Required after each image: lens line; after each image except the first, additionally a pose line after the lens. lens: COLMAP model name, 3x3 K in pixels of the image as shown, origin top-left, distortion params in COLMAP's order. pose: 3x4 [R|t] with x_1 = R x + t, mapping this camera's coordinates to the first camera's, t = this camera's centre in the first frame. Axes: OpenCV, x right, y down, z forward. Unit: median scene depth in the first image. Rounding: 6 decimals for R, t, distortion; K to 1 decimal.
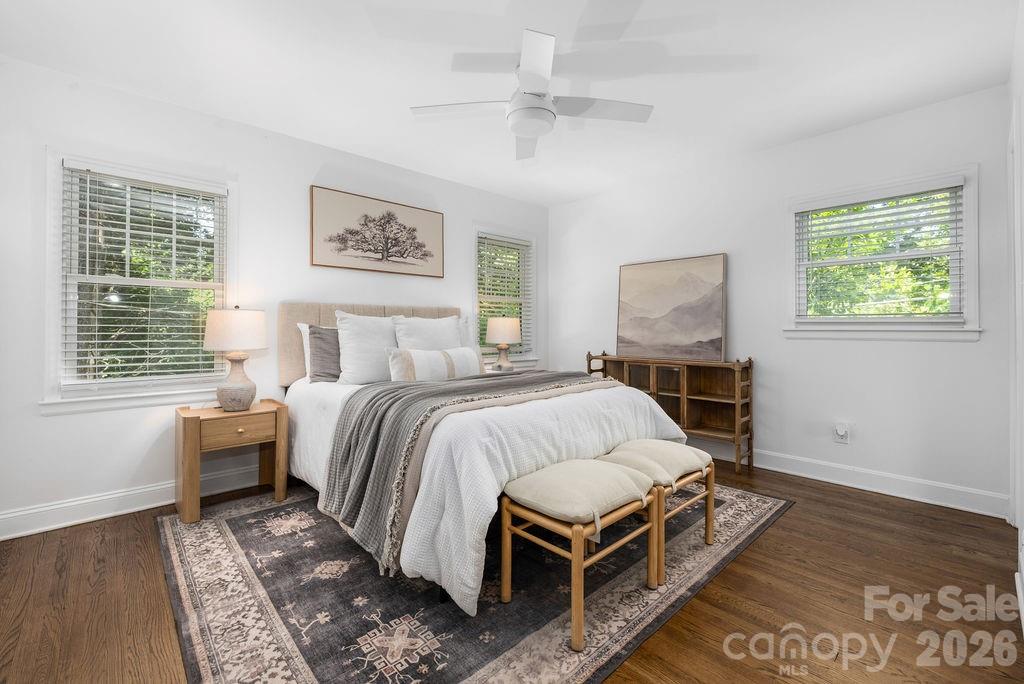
lens RADIAL K [[425.3, 0, 509.8], [0, 425.3, 334.0], [0, 0, 1]] dist [0.000280, -0.000102]
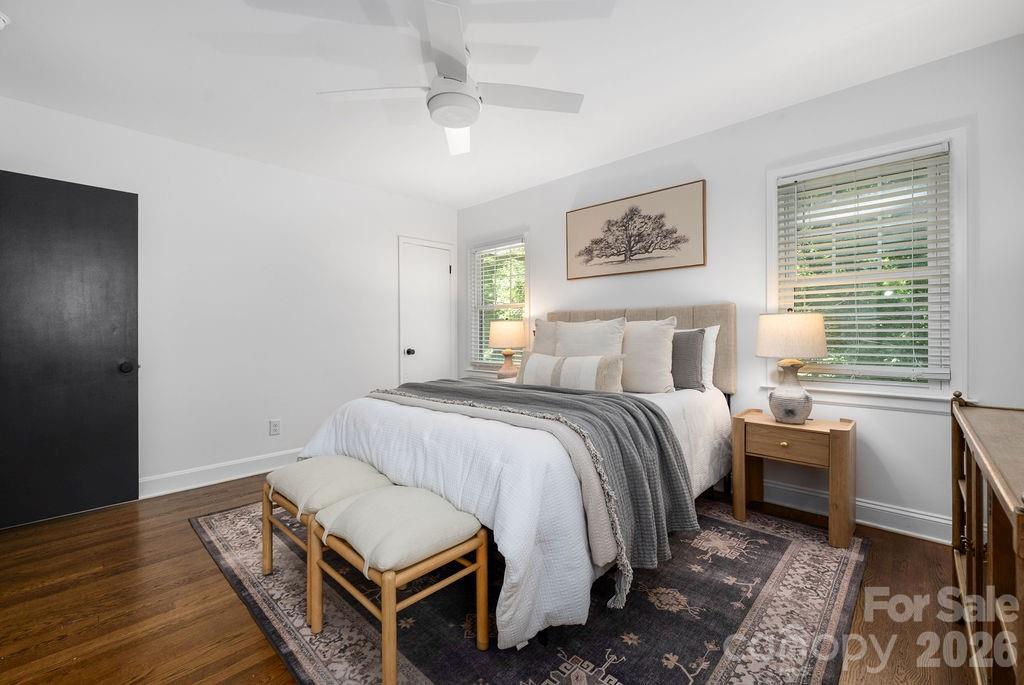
lens RADIAL K [[425.3, 0, 509.8], [0, 425.3, 334.5], [0, 0, 1]] dist [0.000280, -0.000102]
pose [[0.078558, 0.001850, -0.996908, 0.637668], [-0.007429, 0.999972, 0.001270, -0.009049], [0.996882, 0.007306, 0.078569, 0.677635]]
